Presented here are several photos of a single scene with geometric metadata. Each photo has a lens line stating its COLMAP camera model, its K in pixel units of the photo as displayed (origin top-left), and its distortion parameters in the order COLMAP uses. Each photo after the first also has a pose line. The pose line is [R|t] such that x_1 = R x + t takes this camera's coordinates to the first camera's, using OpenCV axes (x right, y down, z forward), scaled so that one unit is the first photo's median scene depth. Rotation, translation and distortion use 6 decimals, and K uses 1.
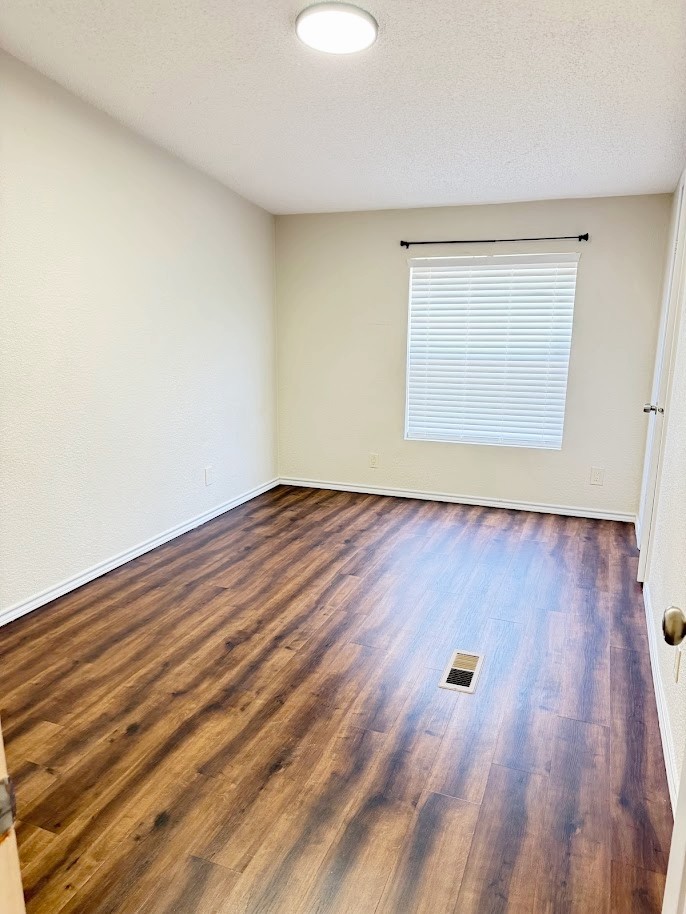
lens RADIAL K [[641.8, 0, 343.0], [0, 641.8, 457.0], [0, 0, 1]] dist [0.101286, -0.133288]
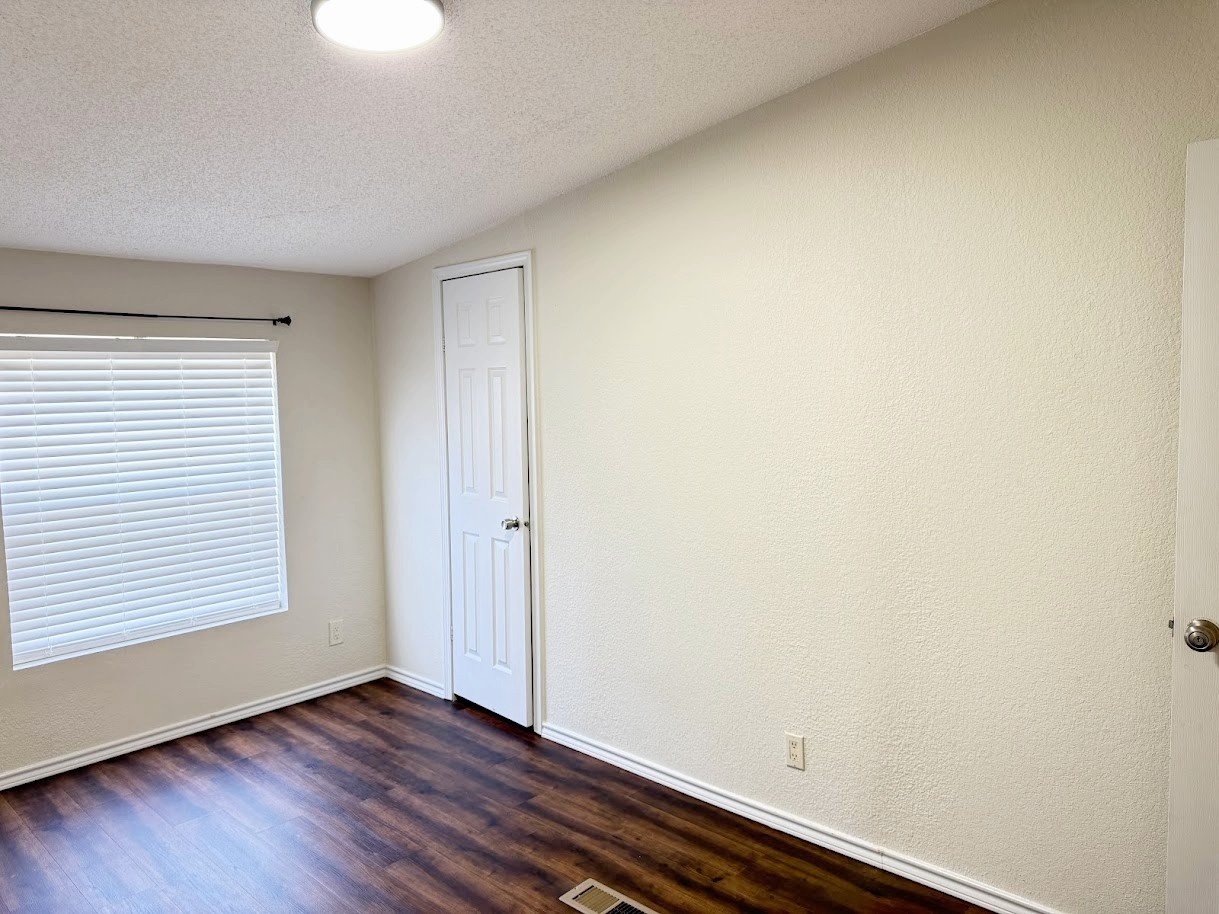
lens RADIAL K [[856.0, 0, 608.3], [0, 856.0, 455.5], [0, 0, 1]] dist [0.101286, -0.133288]
pose [[0.371646, -0.080293, 0.924896, -0.399324], [0.222008, 0.975034, -0.004563, -0.096052], [-0.901439, 0.207030, 0.380193, 0.309061]]
